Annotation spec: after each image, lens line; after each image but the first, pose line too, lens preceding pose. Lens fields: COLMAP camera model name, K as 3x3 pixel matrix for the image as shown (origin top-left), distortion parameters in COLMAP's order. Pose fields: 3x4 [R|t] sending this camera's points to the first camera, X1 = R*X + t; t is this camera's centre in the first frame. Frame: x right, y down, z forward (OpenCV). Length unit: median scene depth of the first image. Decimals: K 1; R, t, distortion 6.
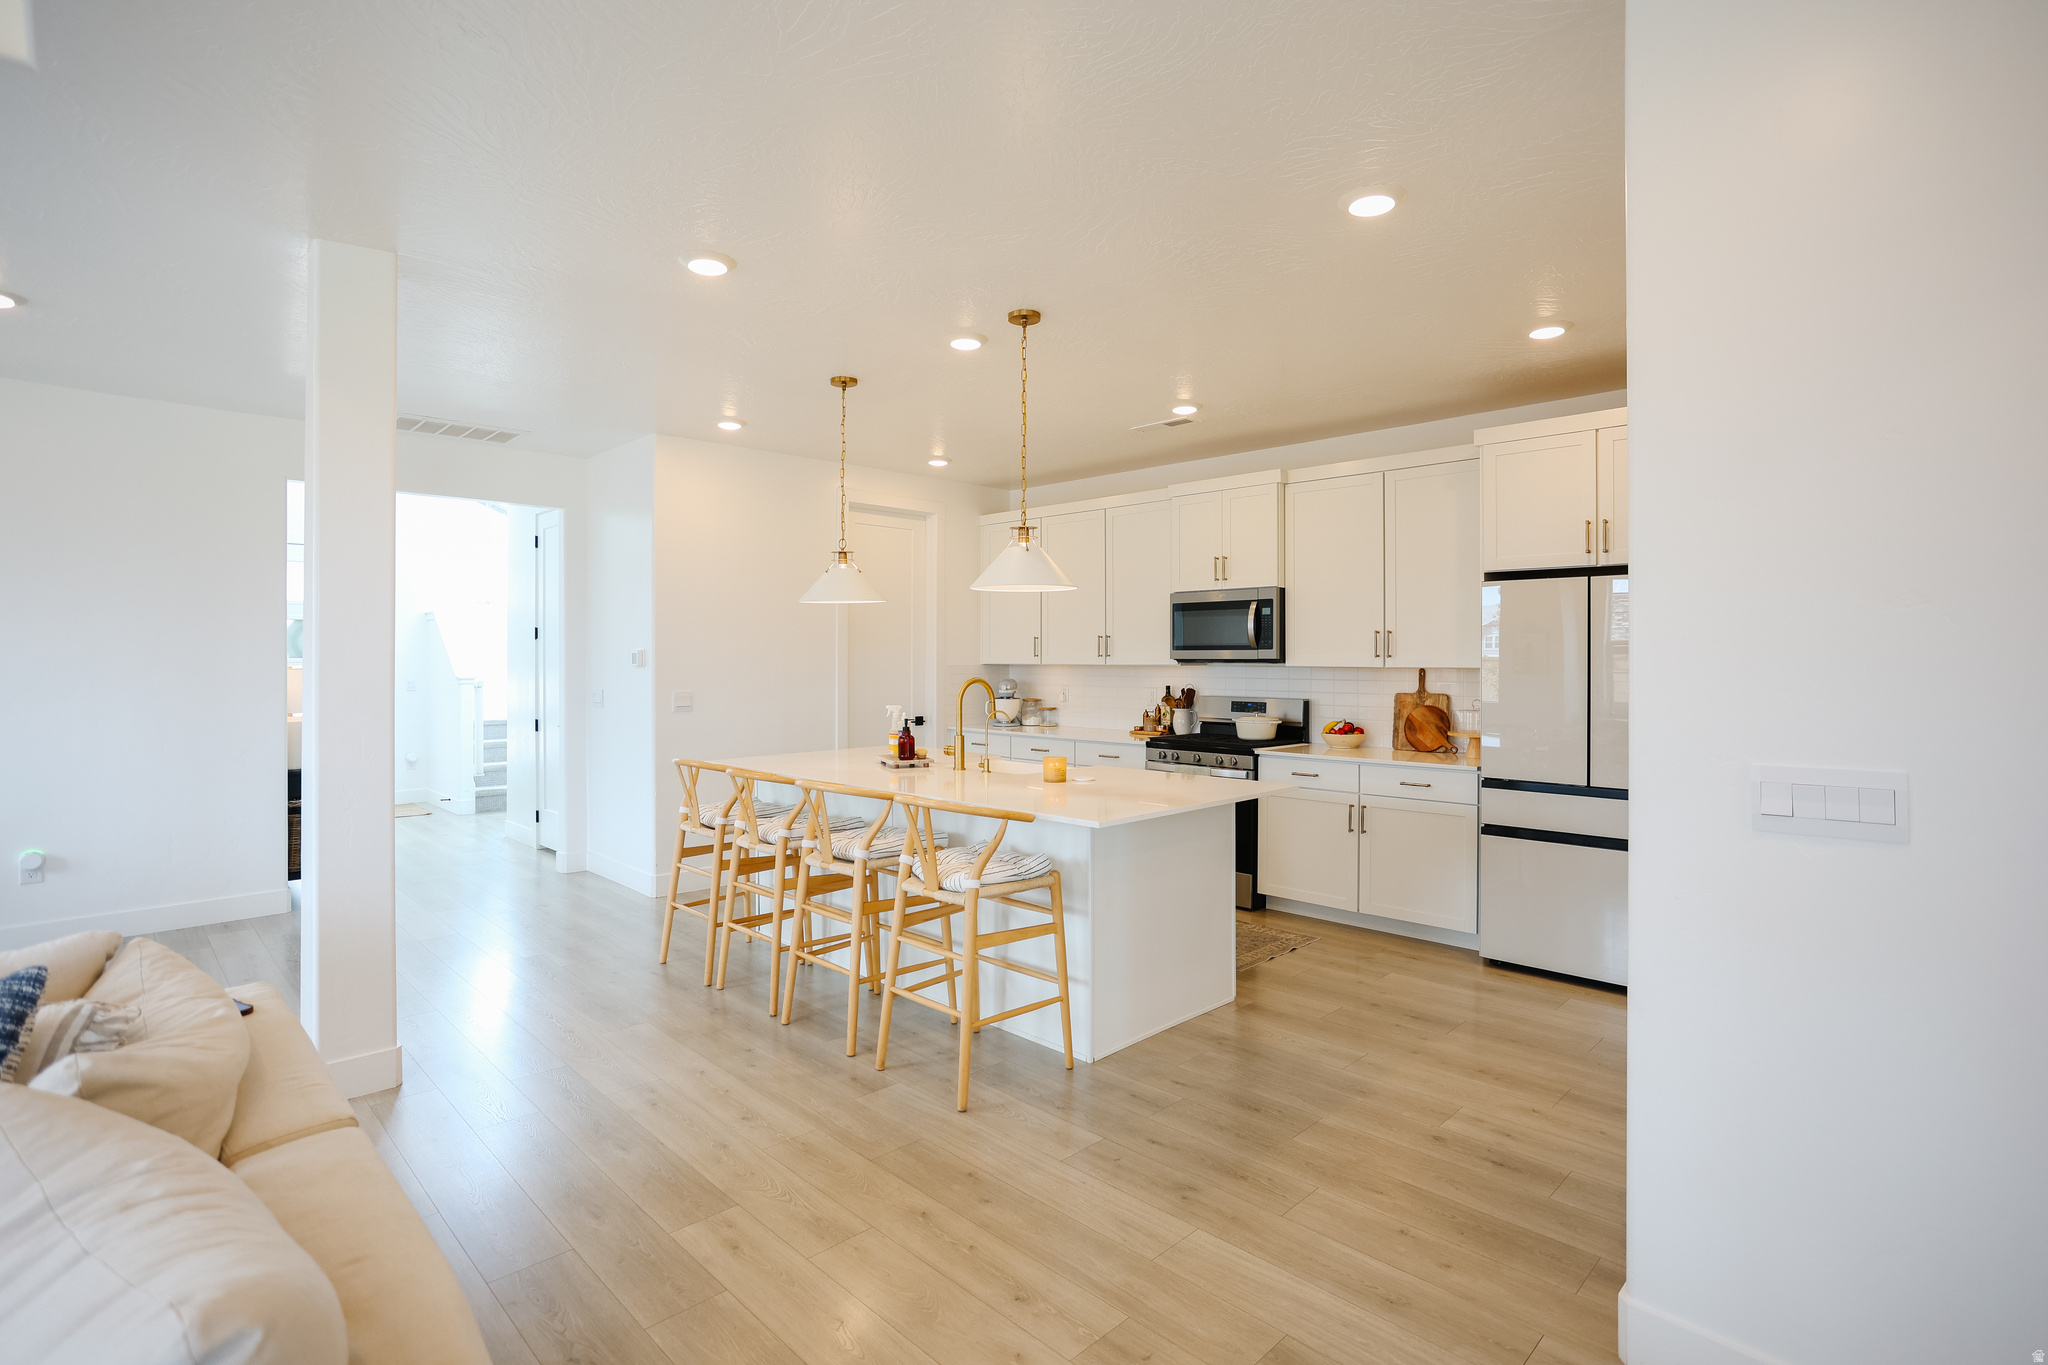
lens RADIAL K [[1006.4, 0, 1016.6], [0, 1006.4, 668.4], [0, 0, 1]] dist [-0.045004, 0.029398]
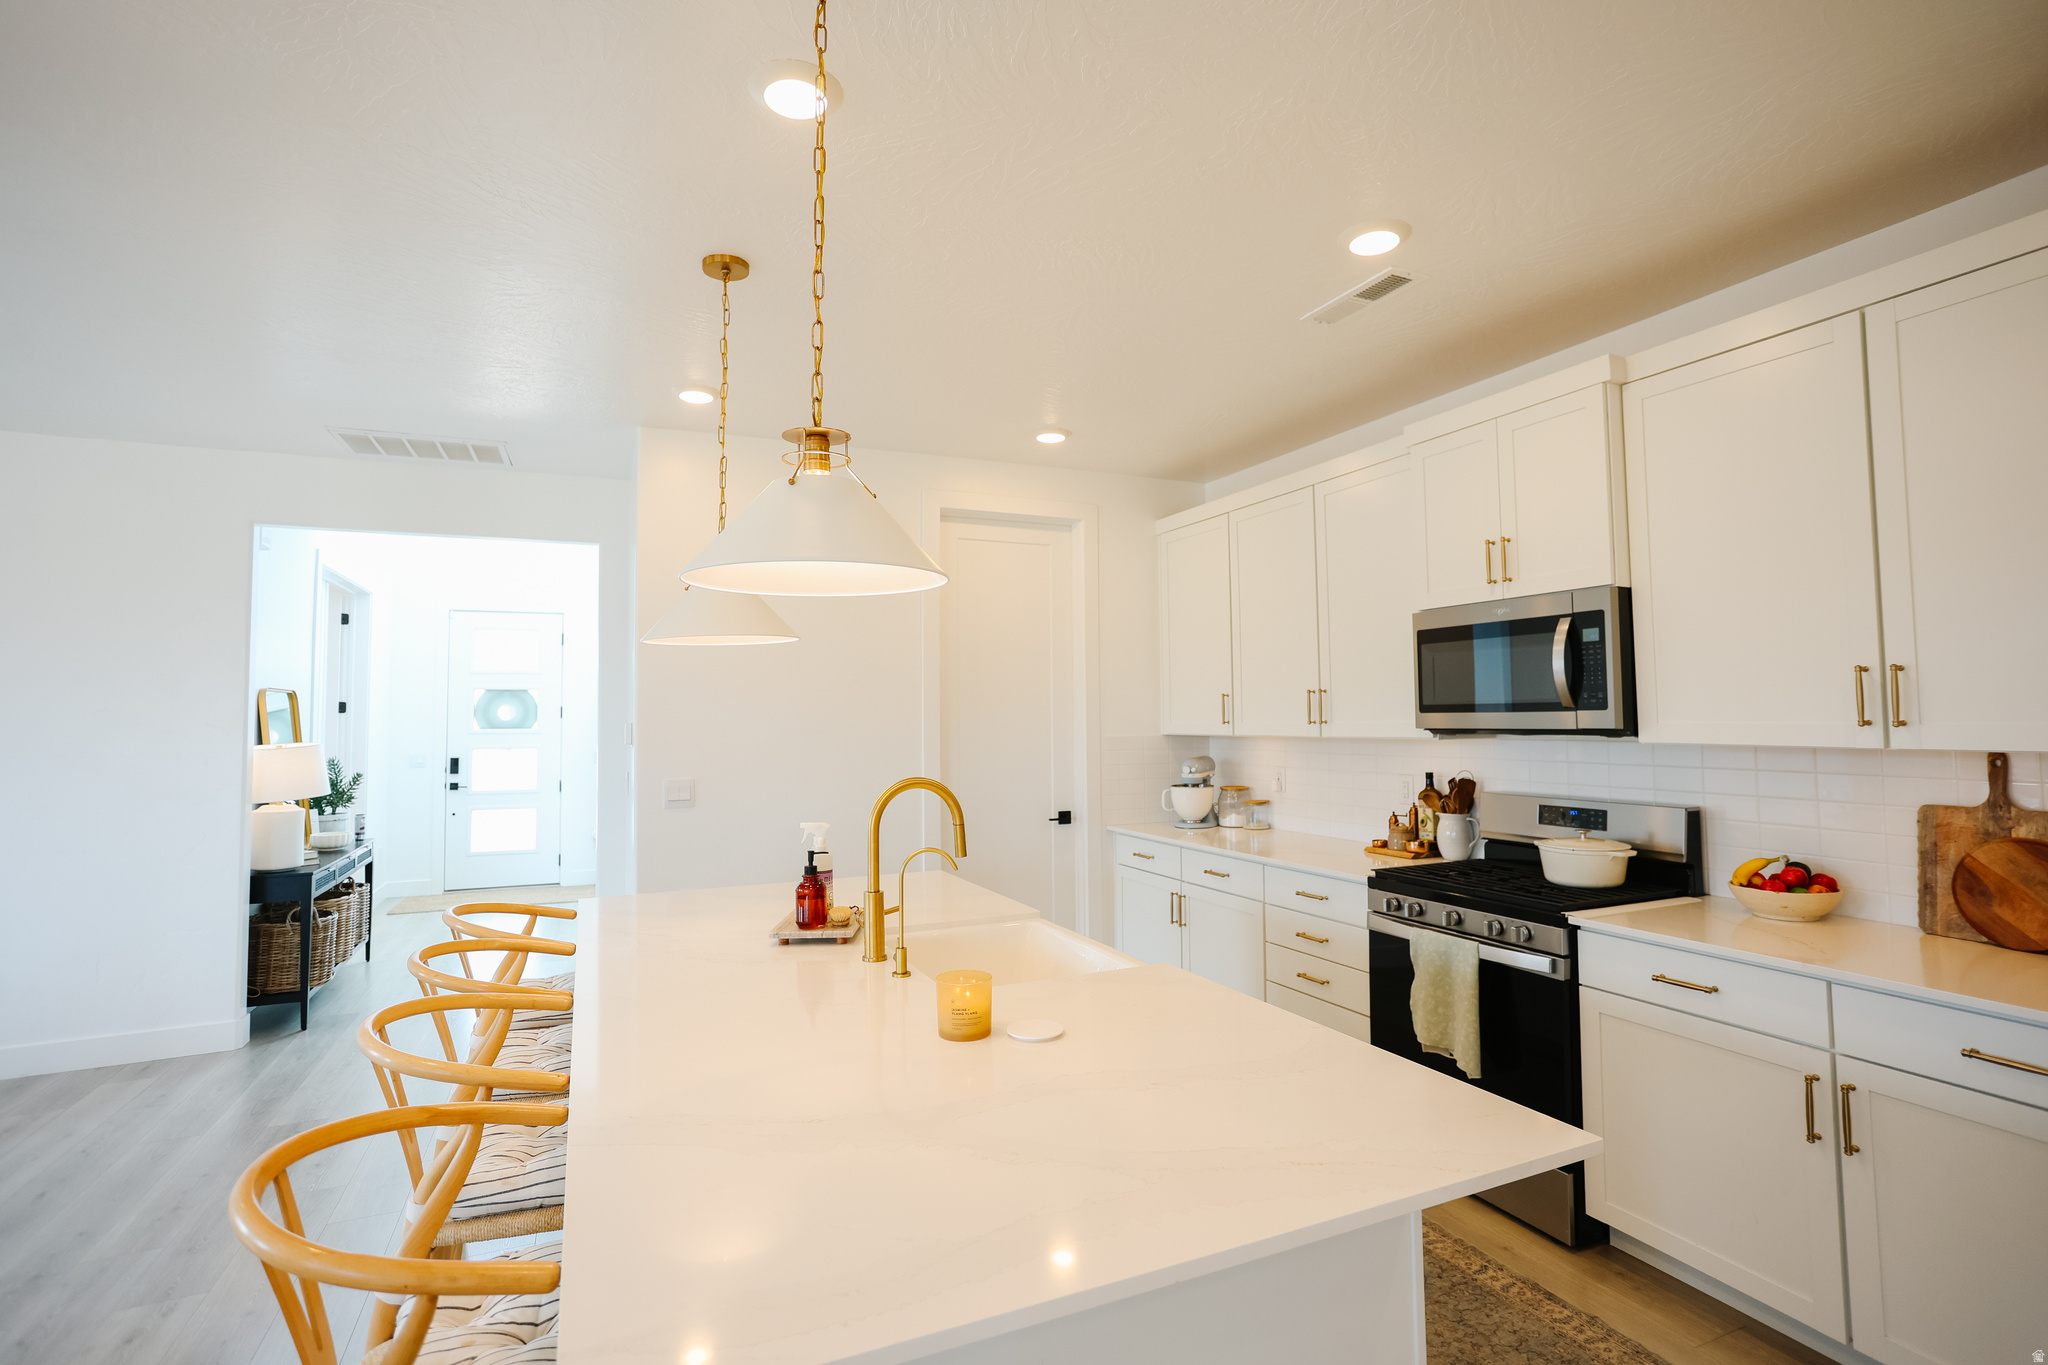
lens RADIAL K [[1006.4, 0, 1016.6], [0, 1006.4, 668.4], [0, 0, 1]] dist [-0.045004, 0.029398]
pose [[0.937969, -0.027530, -0.345624, 0.146586], [0.007308, 0.998191, -0.059675, -0.011904], [0.346641, 0.053448, 0.936474, 0.419828]]
